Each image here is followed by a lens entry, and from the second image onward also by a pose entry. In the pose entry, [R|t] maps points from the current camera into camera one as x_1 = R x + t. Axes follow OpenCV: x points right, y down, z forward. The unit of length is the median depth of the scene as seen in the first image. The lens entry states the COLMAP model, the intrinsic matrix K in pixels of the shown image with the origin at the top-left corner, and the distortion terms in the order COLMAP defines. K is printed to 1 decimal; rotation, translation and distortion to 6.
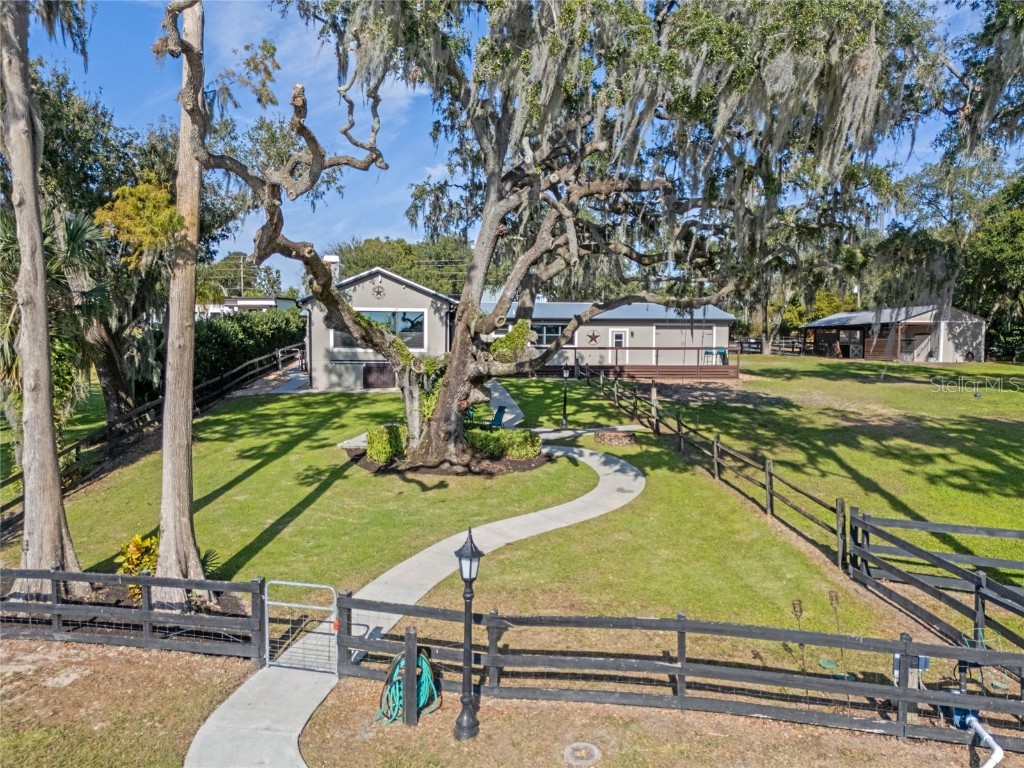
lens RADIAL K [[741.8, 0, 512.0], [0, 741.8, 384.0], [0, 0, 1]] dist [0.032310, -0.000994]
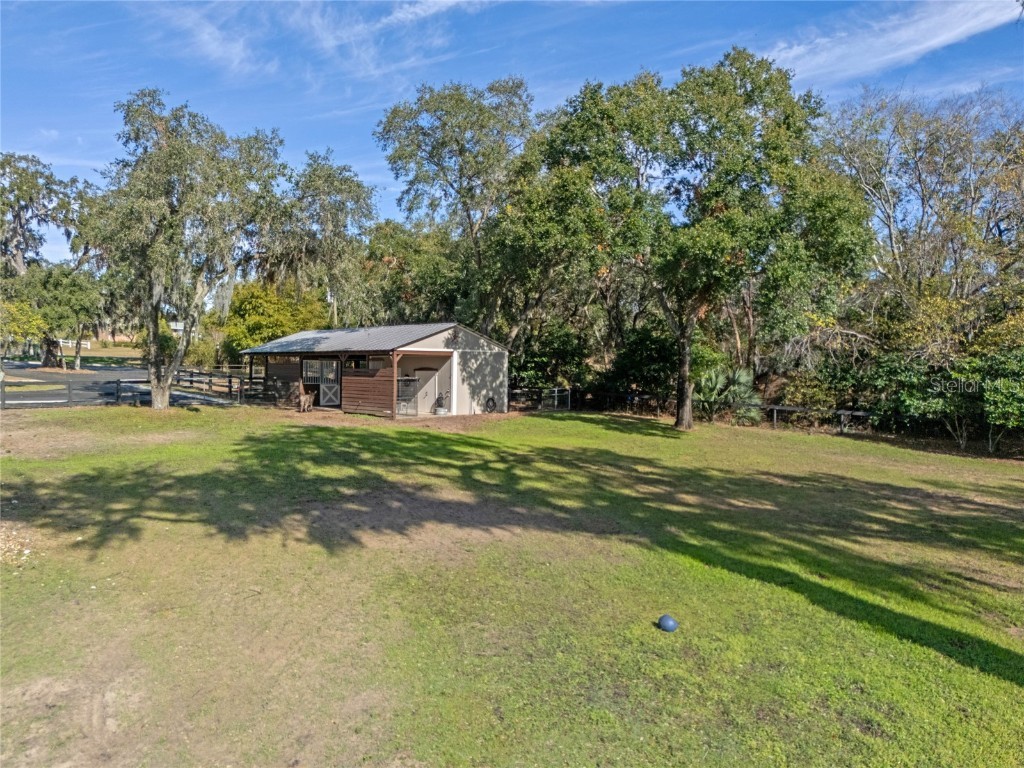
lens RADIAL K [[764.5, 0, 513.9], [0, 764.5, 389.0], [0, 0, 1]] dist [0.089890, -0.087612]
pose [[0.799009, -0.011905, 0.601201, 0.365705], [0.021155, 0.999742, -0.008319, -0.071056], [-0.600947, 0.019365, 0.799054, 0.733559]]
